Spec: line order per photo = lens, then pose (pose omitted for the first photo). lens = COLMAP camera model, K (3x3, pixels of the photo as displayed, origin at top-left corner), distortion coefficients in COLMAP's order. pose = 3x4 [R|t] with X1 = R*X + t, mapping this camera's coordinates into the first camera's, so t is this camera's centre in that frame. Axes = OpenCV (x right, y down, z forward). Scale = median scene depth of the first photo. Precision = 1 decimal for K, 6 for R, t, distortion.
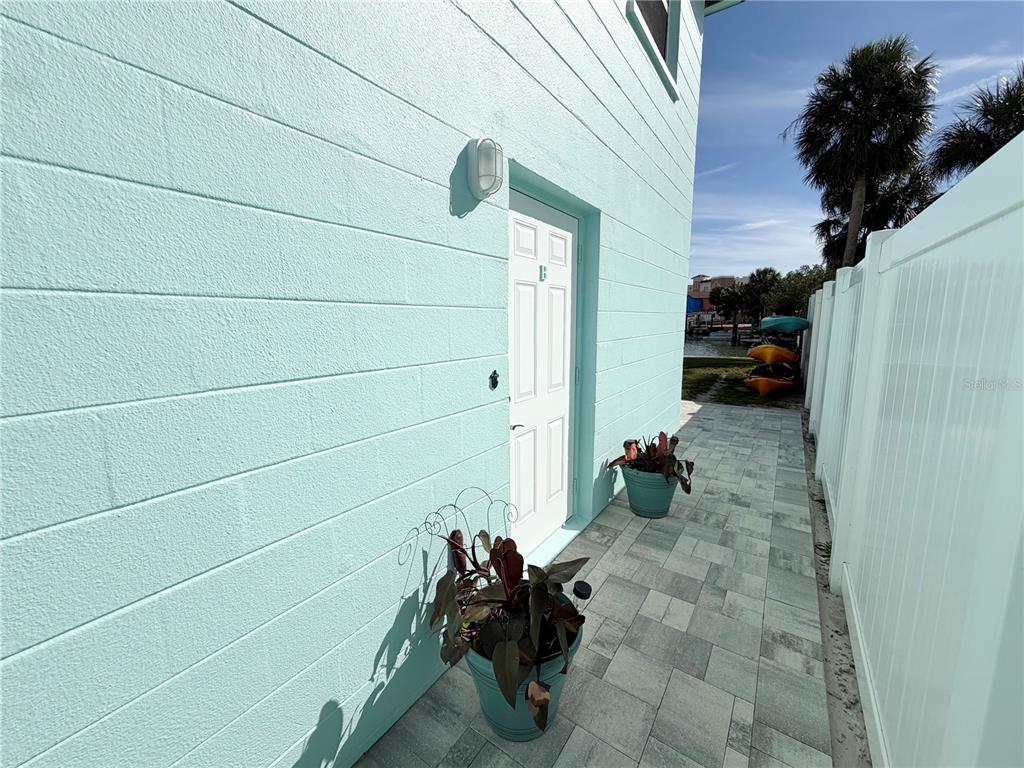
lens RADIAL K [[411.8, 0, 512.0], [0, 411.8, 384.0], [0, 0, 1]] dist [-0.004238, -0.000139]
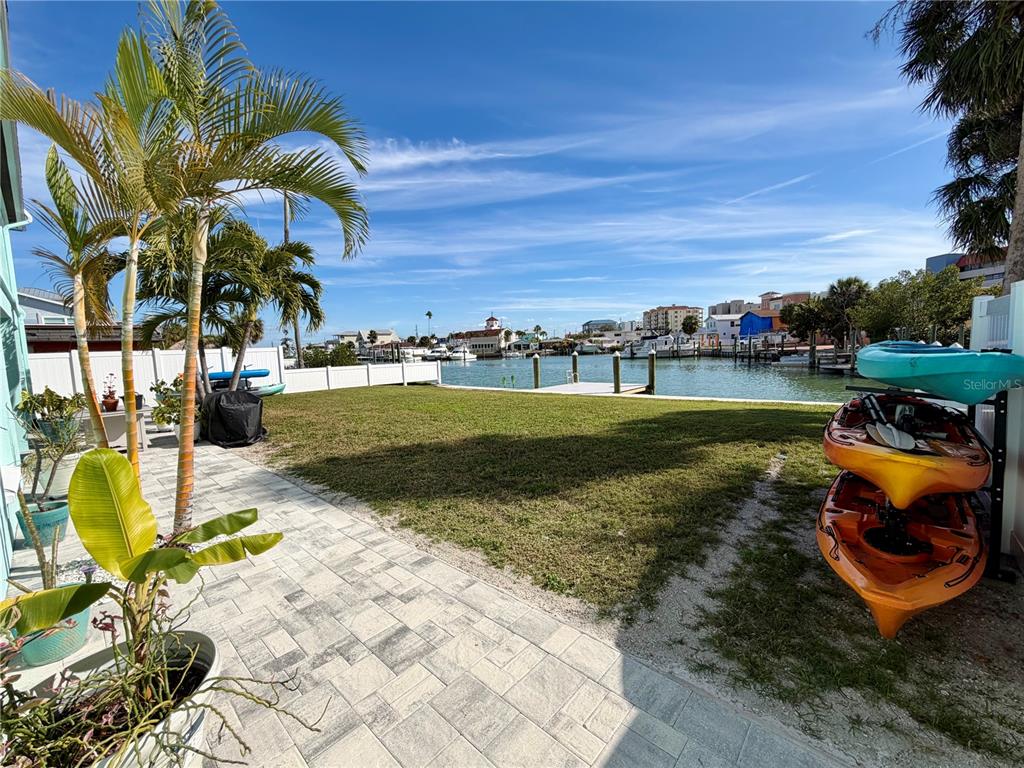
lens RADIAL K [[411.8, 0, 512.0], [0, 411.8, 384.0], [0, 0, 1]] dist [-0.004238, -0.000139]
pose [[0.989802, -0.014642, -0.141697, 0.058446], [0.005431, 0.997859, -0.065176, -0.018580], [0.142348, 0.063742, 0.987762, 0.099286]]
